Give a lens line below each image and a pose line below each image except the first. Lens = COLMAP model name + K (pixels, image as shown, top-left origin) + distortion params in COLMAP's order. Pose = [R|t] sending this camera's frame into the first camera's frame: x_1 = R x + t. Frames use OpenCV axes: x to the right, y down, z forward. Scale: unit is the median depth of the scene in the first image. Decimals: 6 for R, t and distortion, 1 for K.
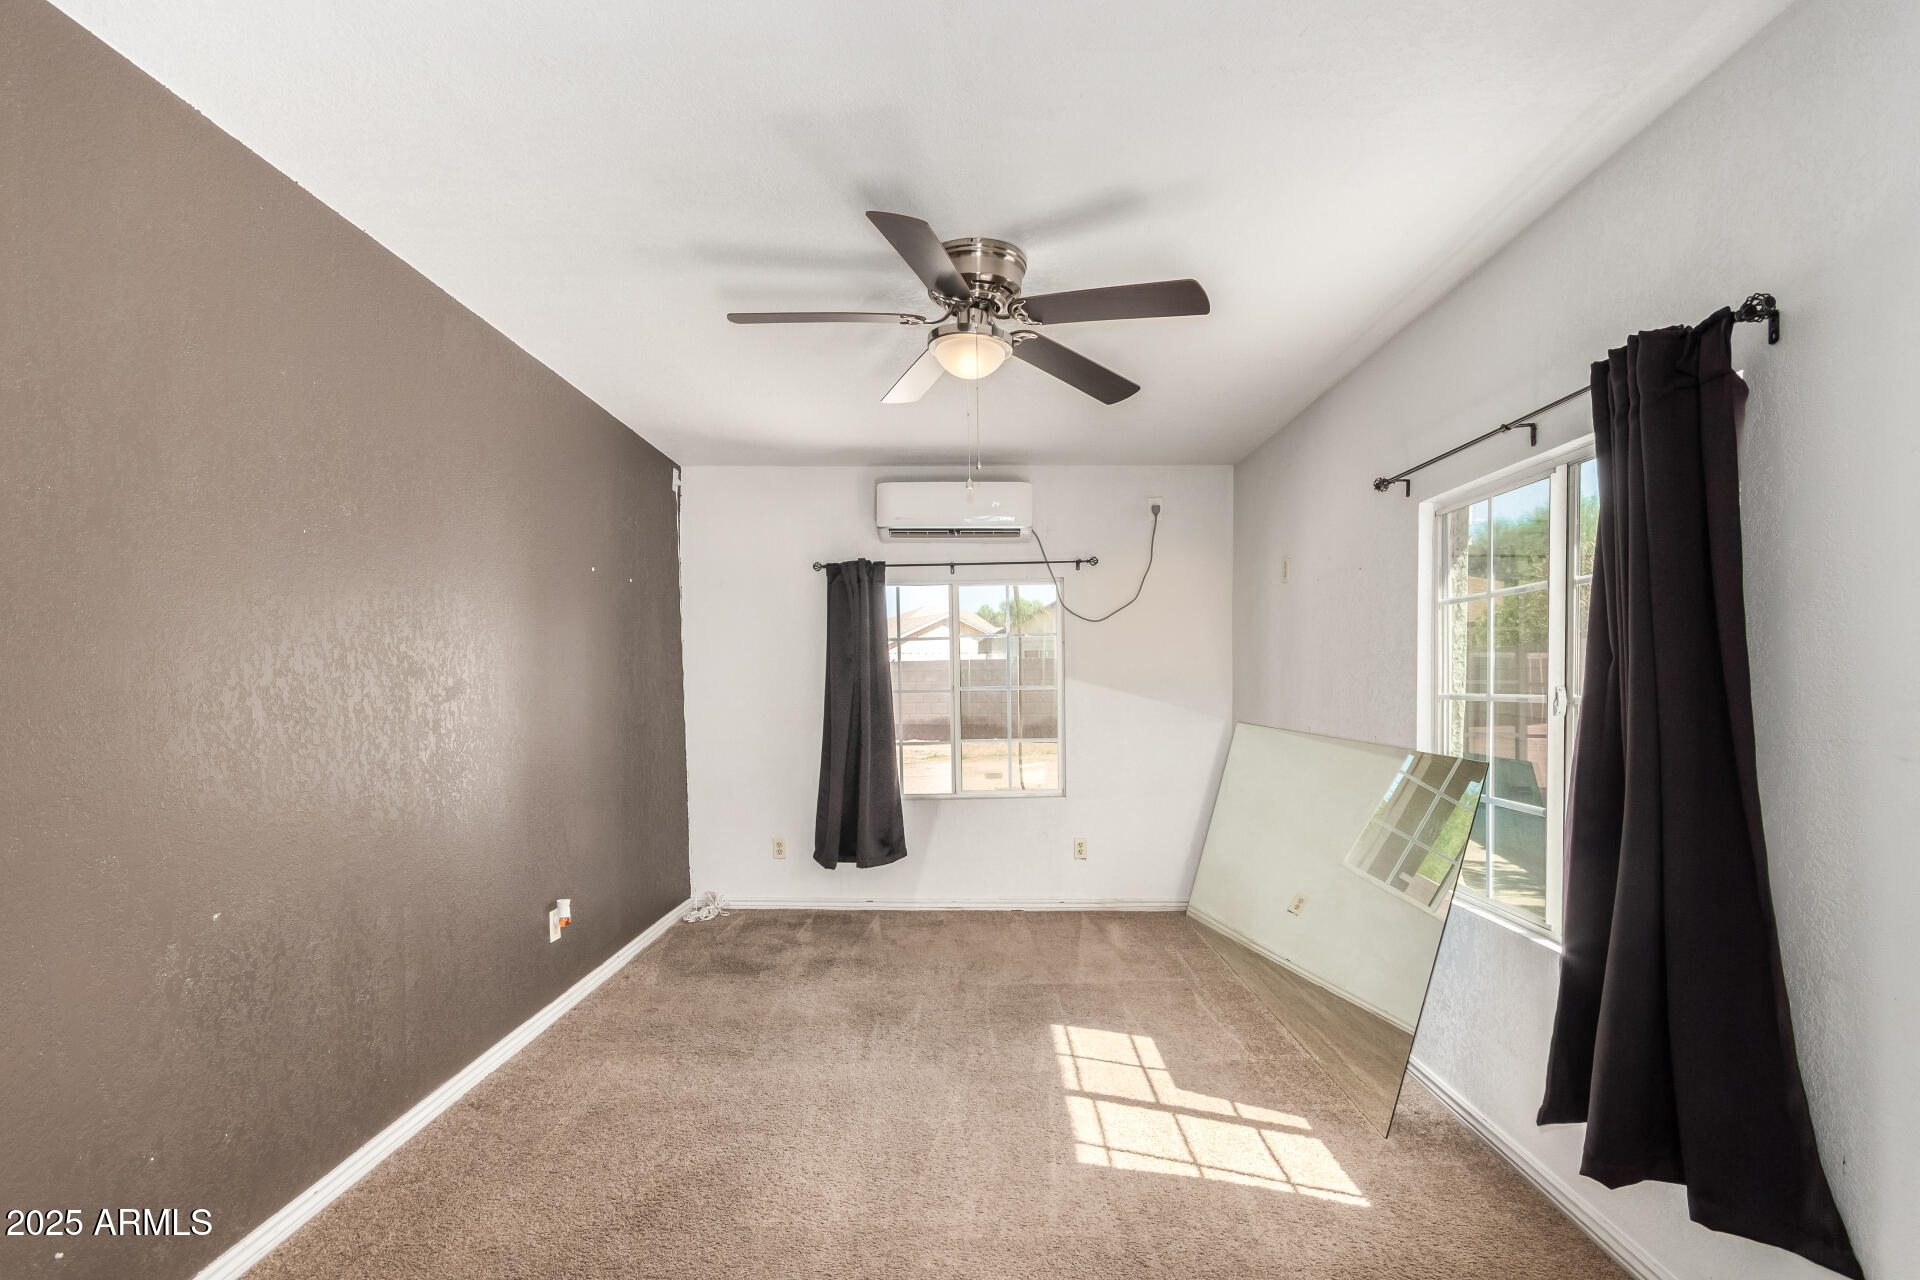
lens RADIAL K [[899.9, 0, 959.7], [0, 899.9, 666.0], [0, 0, 1]] dist [-0.001017, -0.000379]
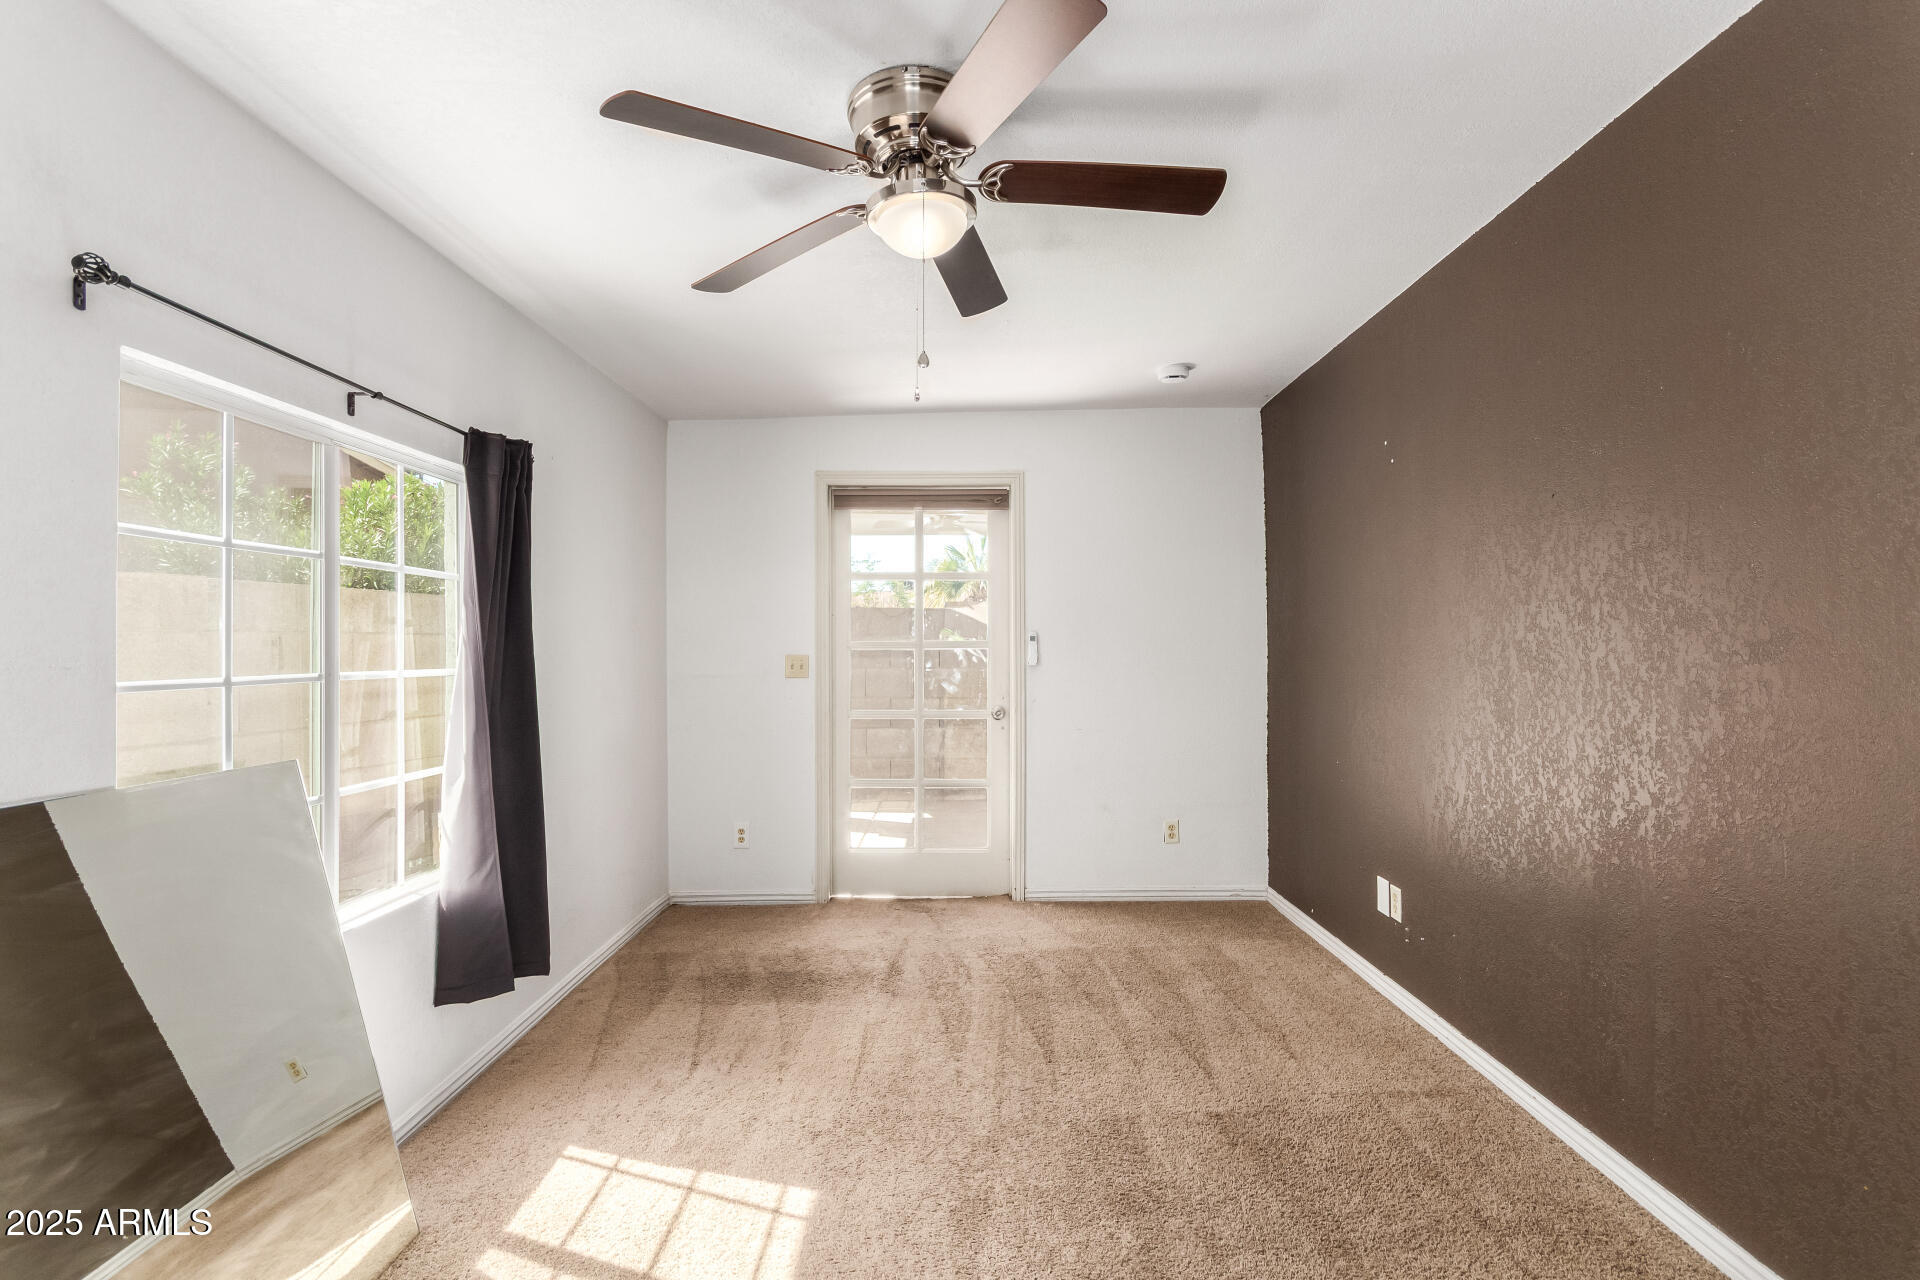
lens RADIAL K [[899.9, 0, 959.7], [0, 899.9, 666.0], [0, 0, 1]] dist [-0.001017, -0.000379]
pose [[-0.999523, 0.020213, -0.023334, 0.004006], [0.020111, 0.999787, 0.004620, 0.030433], [0.023422, 0.004149, -0.999717, 1.831563]]
